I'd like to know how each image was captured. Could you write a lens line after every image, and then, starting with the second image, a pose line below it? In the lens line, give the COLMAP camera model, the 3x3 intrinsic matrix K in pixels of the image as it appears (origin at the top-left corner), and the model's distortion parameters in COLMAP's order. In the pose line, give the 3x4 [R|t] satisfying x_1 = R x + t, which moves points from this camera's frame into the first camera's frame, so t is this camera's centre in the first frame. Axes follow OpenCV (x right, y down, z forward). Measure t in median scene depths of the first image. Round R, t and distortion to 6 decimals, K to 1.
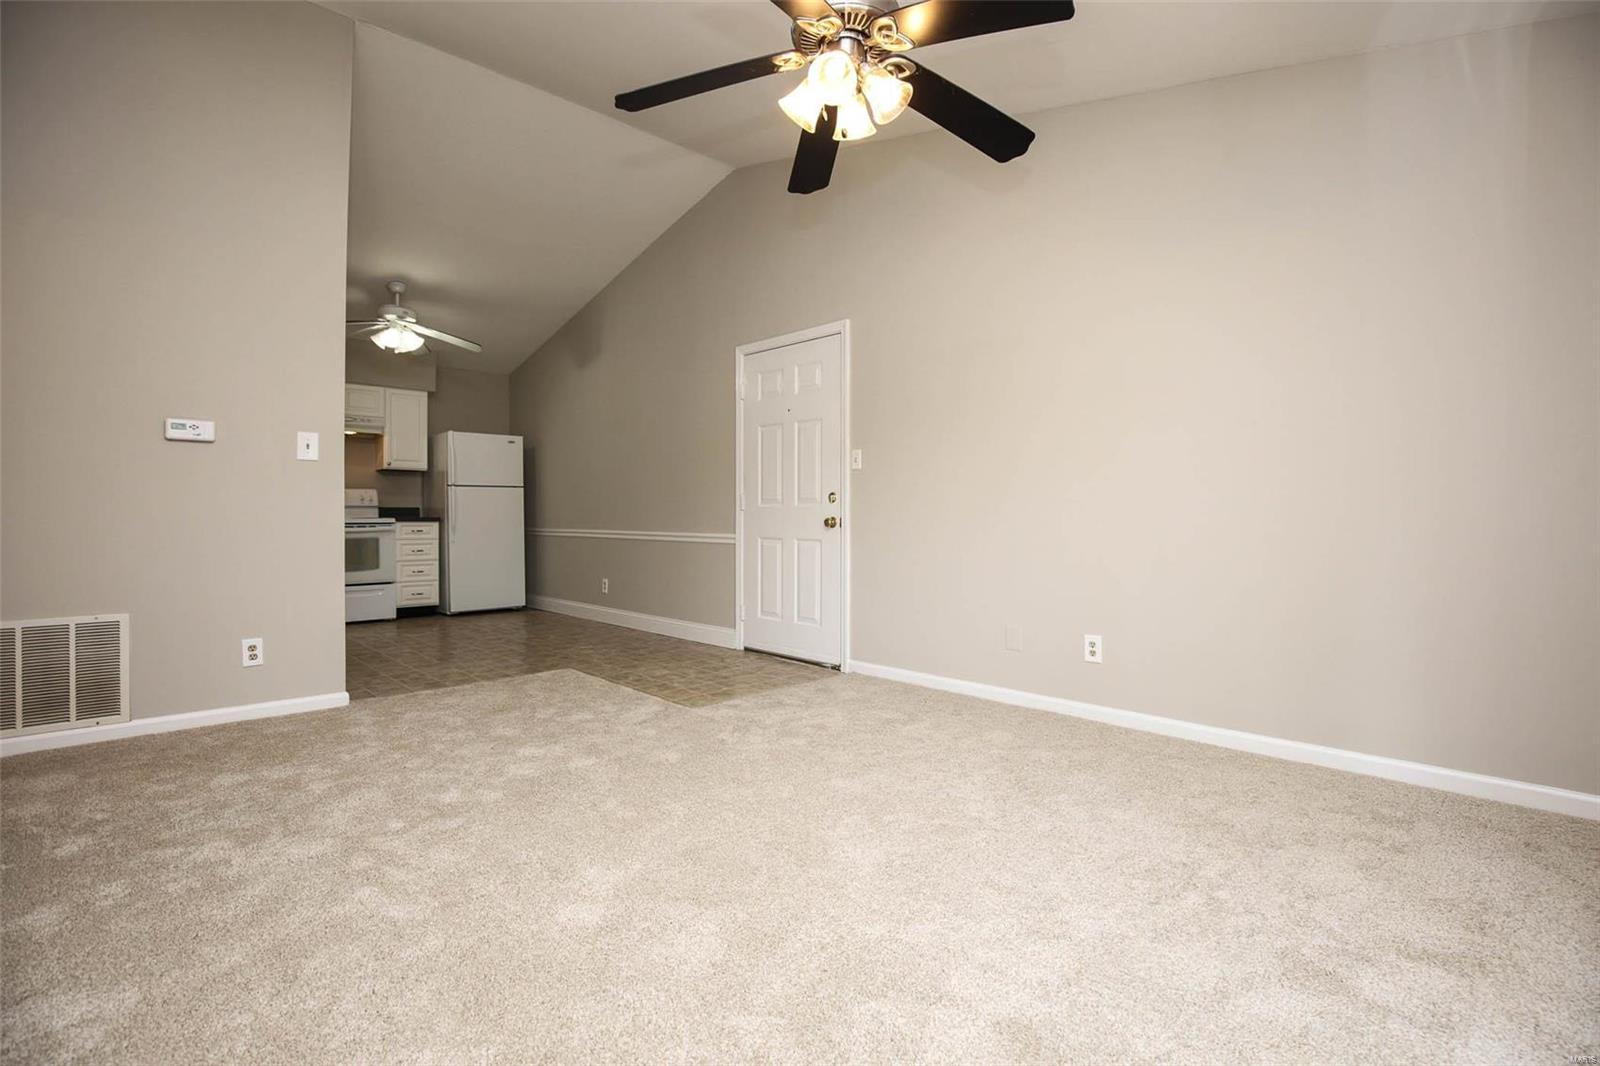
lens RADIAL K [[740.4, 0, 794.3], [0, 740.4, 535.4], [0, 0, 1]] dist [-0.030847, 0.000100]
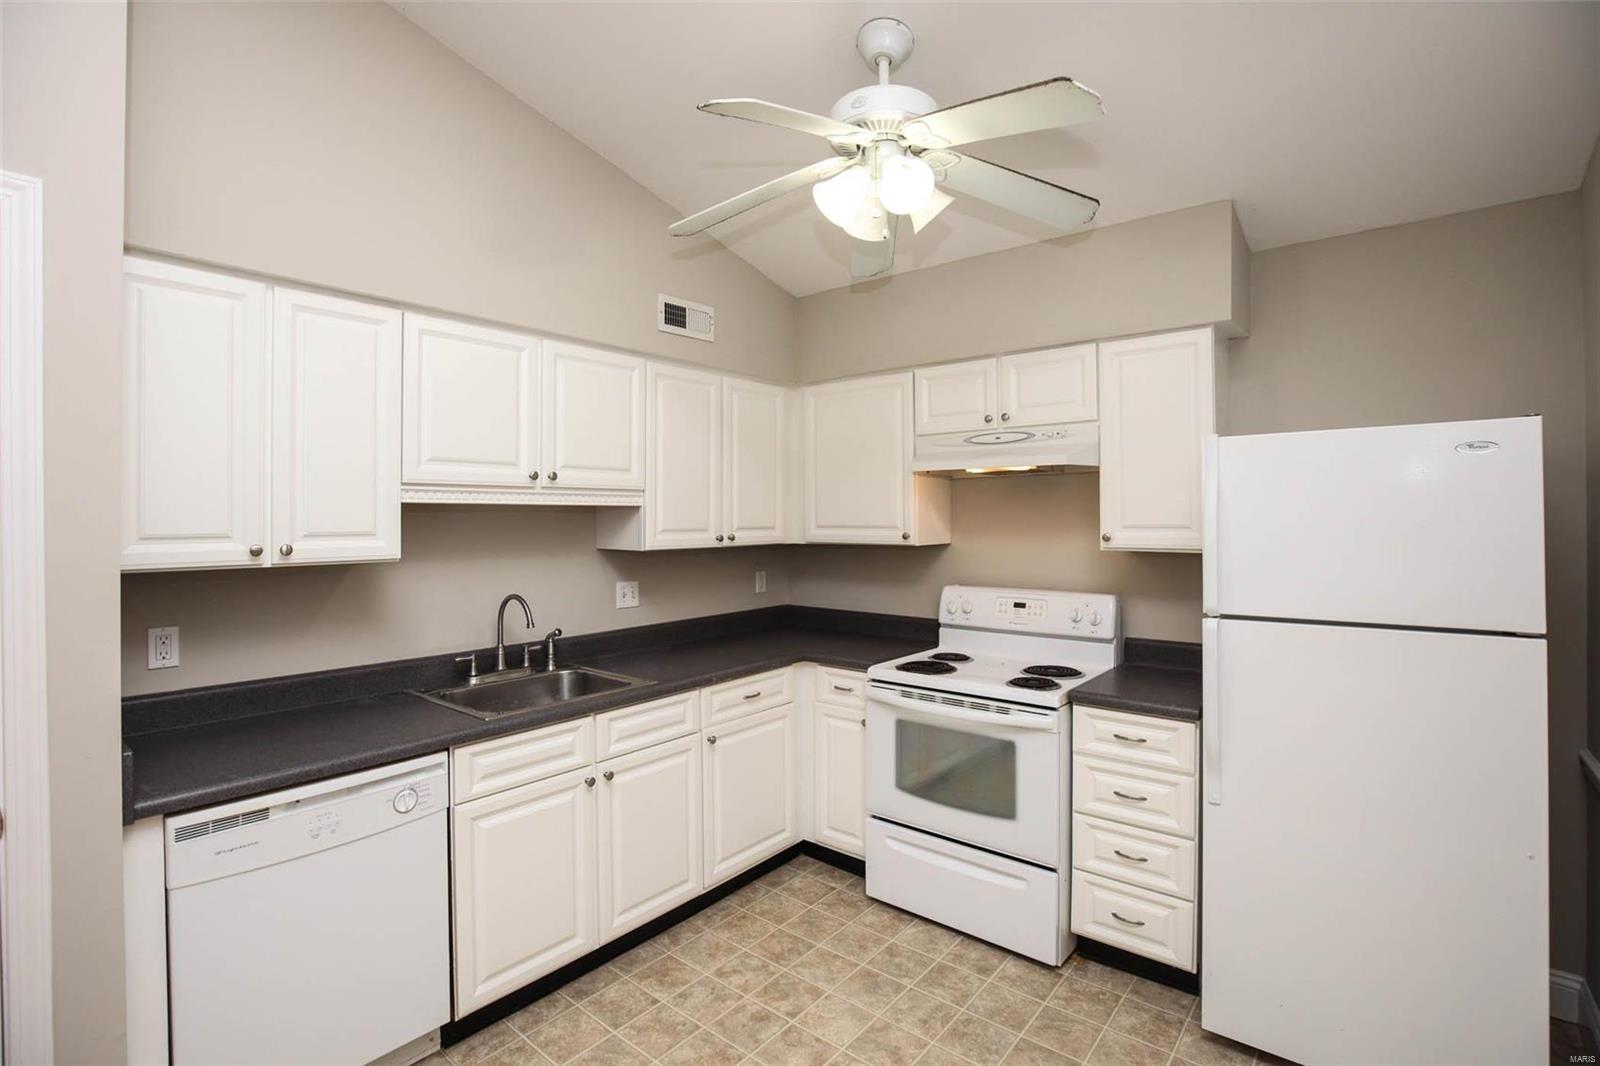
lens RADIAL K [[747.4, 0, 804.2], [0, 747.4, 514.6], [0, 0, 1]] dist [-0.032505, 0.005769]
pose [[0.116738, -0.006032, -0.993144, -0.182856], [-0.021857, 0.999724, -0.008641, -0.103151], [0.992922, 0.022716, 0.116574, 0.796982]]
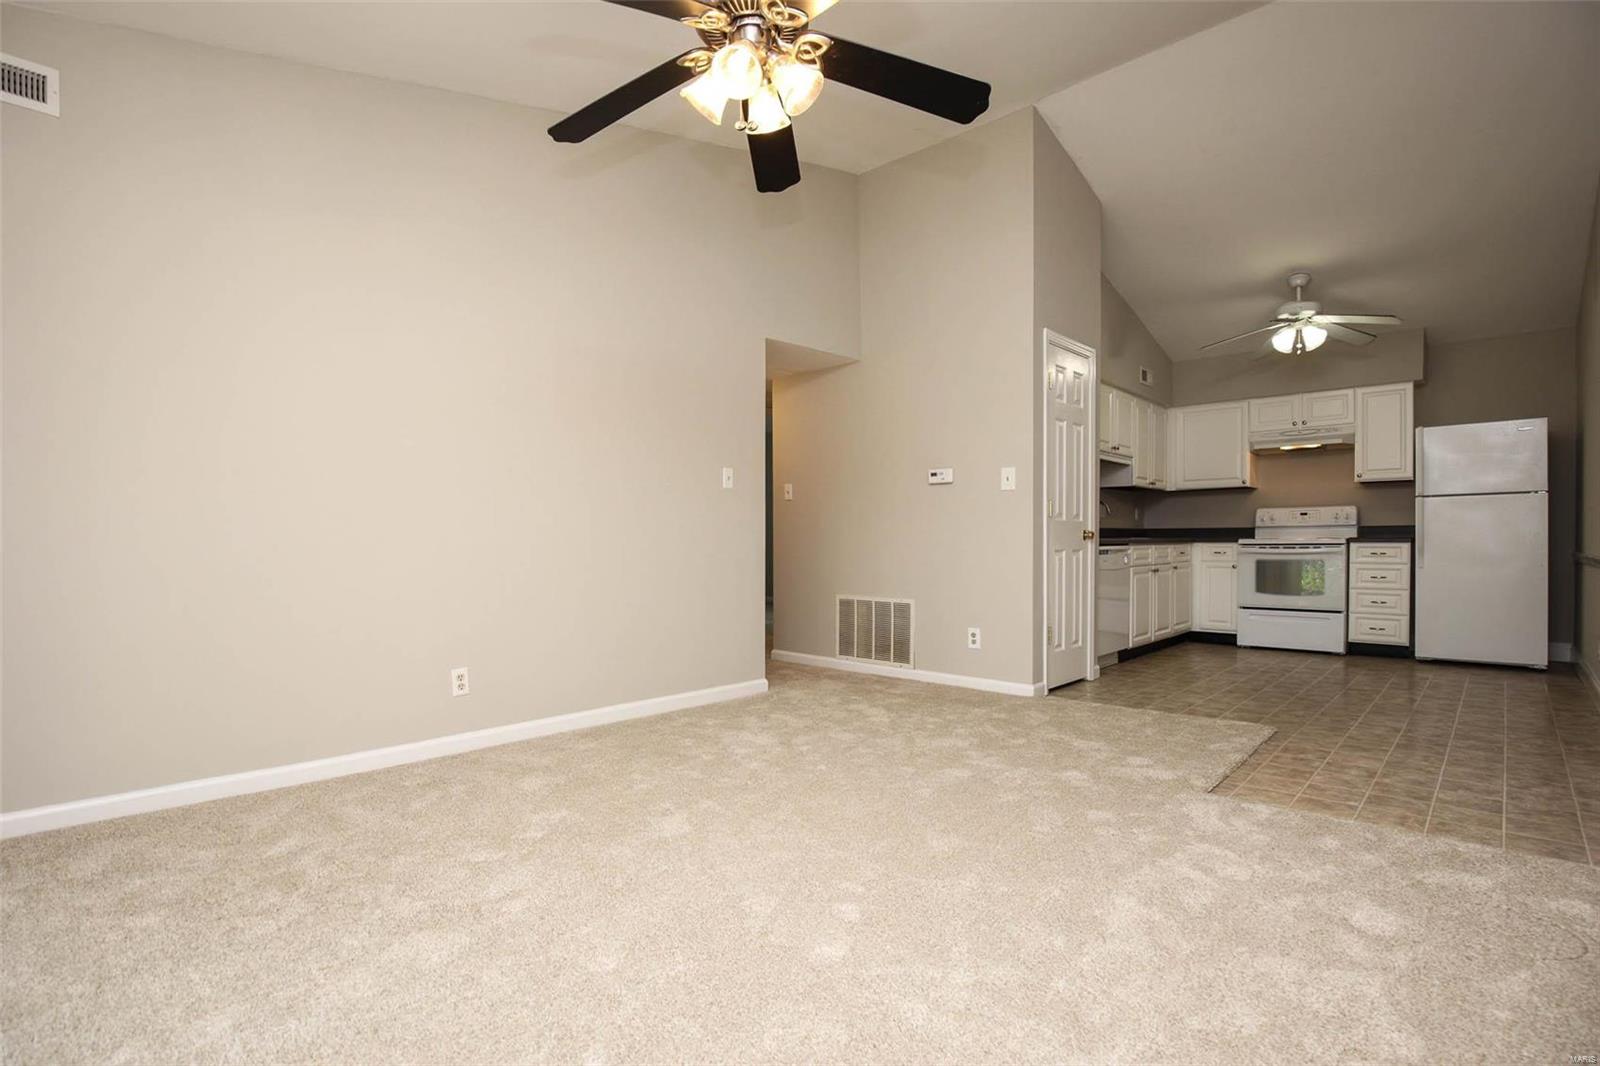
lens RADIAL K [[766.6, 0, 792.1], [0, 766.6, 557.6], [0, 0, 1]] dist [-0.037238, 0.005379]
pose [[0.038394, 0.017215, -0.999114, 0.310006], [-0.020998, 0.999645, 0.016418, -0.001345], [0.999042, 0.020349, 0.038742, 0.298896]]
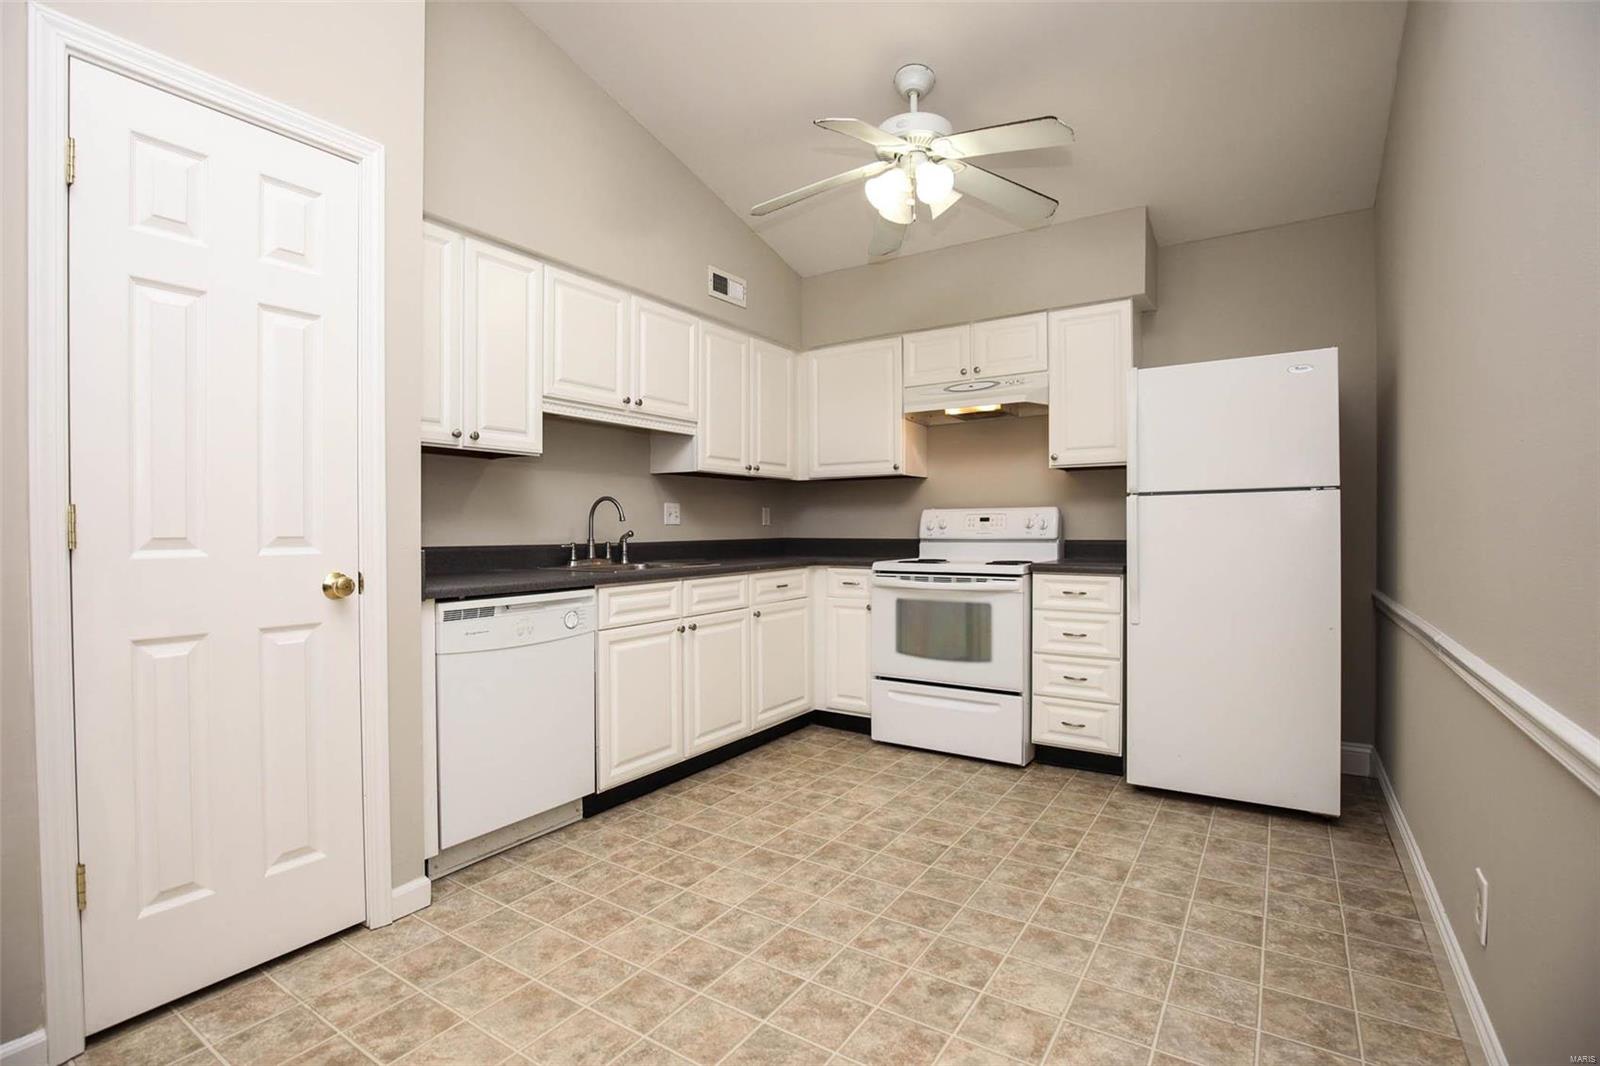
lens RADIAL K [[740.4, 0, 794.3], [0, 740.4, 535.4], [0, 0, 1]] dist [-0.030847, 0.000100]
pose [[0.212091, 0.007309, -0.977223, -0.083001], [-0.020979, 0.999776, 0.002924, -0.040456], [0.977025, 0.019881, 0.212197, 0.712347]]
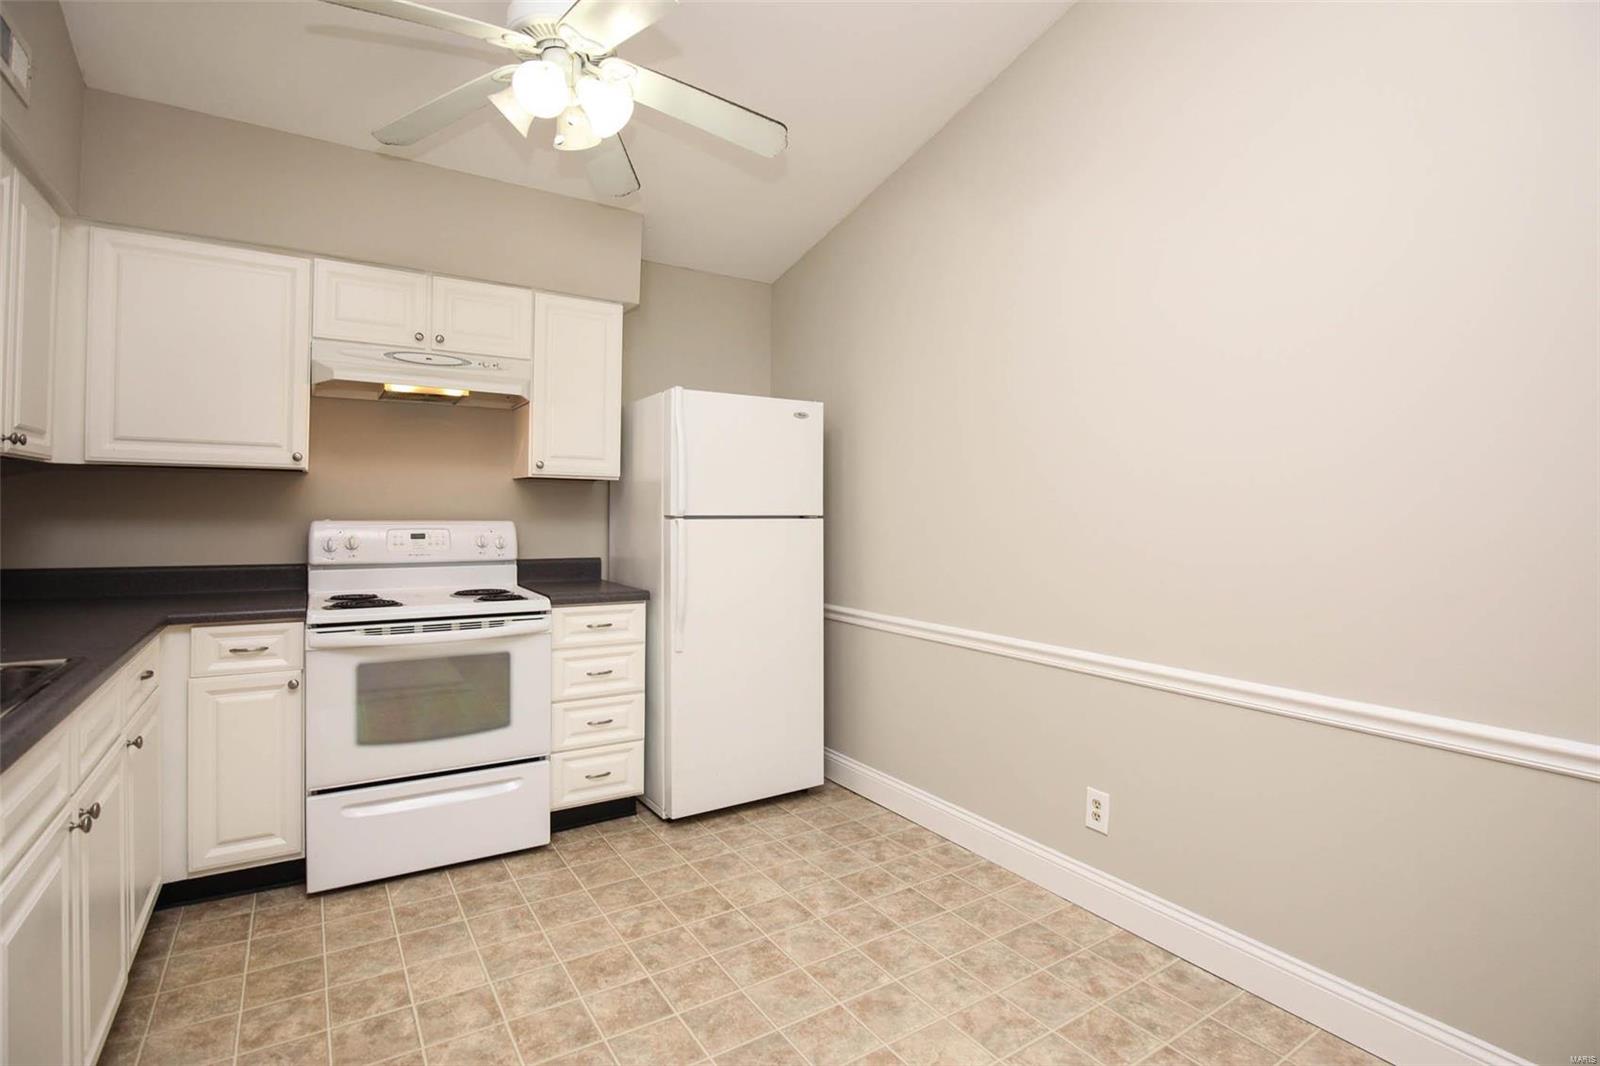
lens RADIAL K [[769.7, 0, 793.9], [0, 769.7, 512.6], [0, 0, 1]] dist [-0.027180, 0.000651]
pose [[0.980202, 0.009335, -0.197782, -0.314172], [-0.014419, 0.999601, -0.024281, -0.060715], [0.197477, 0.026652, 0.979945, 0.583680]]
